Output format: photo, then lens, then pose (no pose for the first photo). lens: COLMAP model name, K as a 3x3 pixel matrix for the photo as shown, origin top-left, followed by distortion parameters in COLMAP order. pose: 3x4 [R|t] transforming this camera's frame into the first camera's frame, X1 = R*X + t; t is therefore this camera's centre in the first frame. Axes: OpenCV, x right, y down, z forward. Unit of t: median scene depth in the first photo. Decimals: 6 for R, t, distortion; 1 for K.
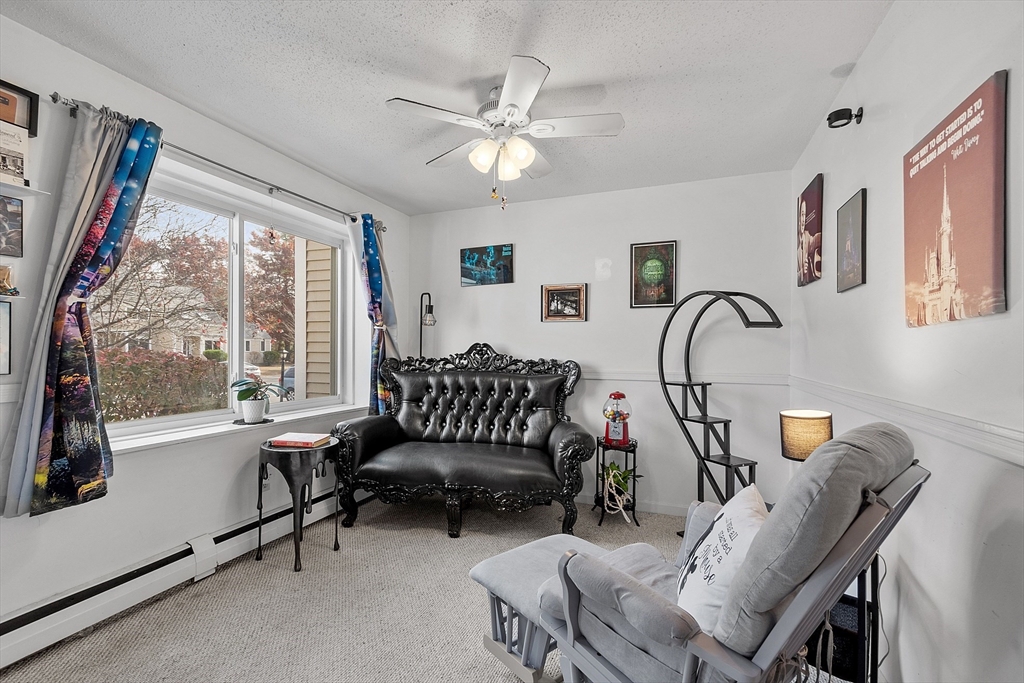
lens RADIAL K [[449.3, 0, 509.0], [0, 449.3, 352.2], [0, 0, 1]] dist [0.001145, 0.000037]
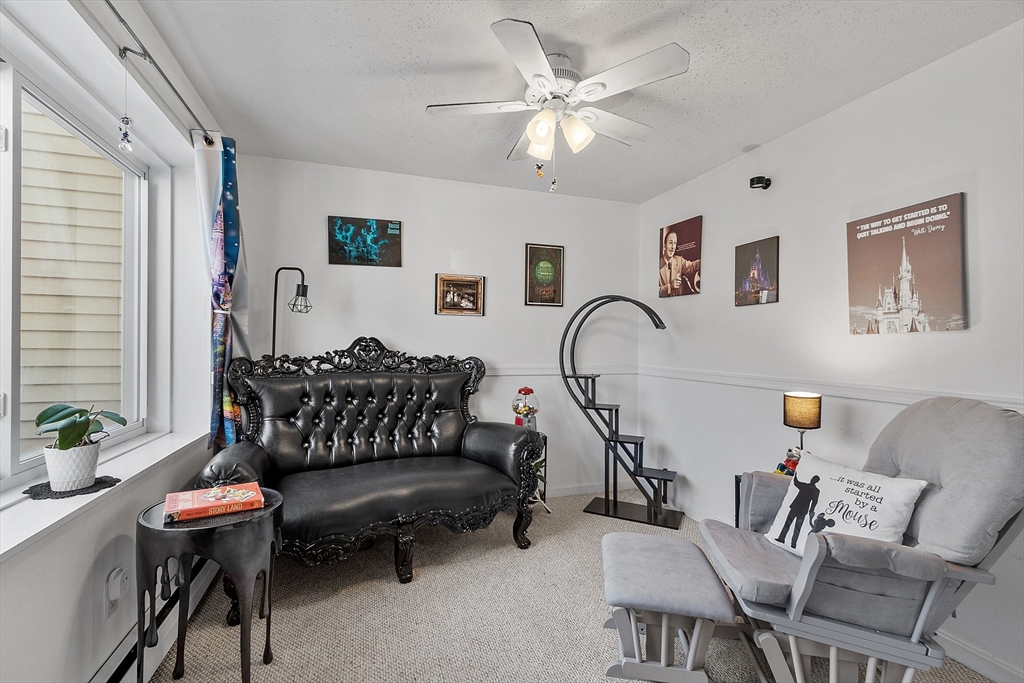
lens RADIAL K [[447.5, 0, 506.3], [0, 447.5, 346.7], [0, 0, 1]] dist [0.001799, -0.000116]
pose [[0.768082, -0.001618, 0.640349, -0.405441], [-0.001438, 0.999990, 0.004252, -0.007065], [-0.640349, -0.004186, 0.768072, 0.228529]]
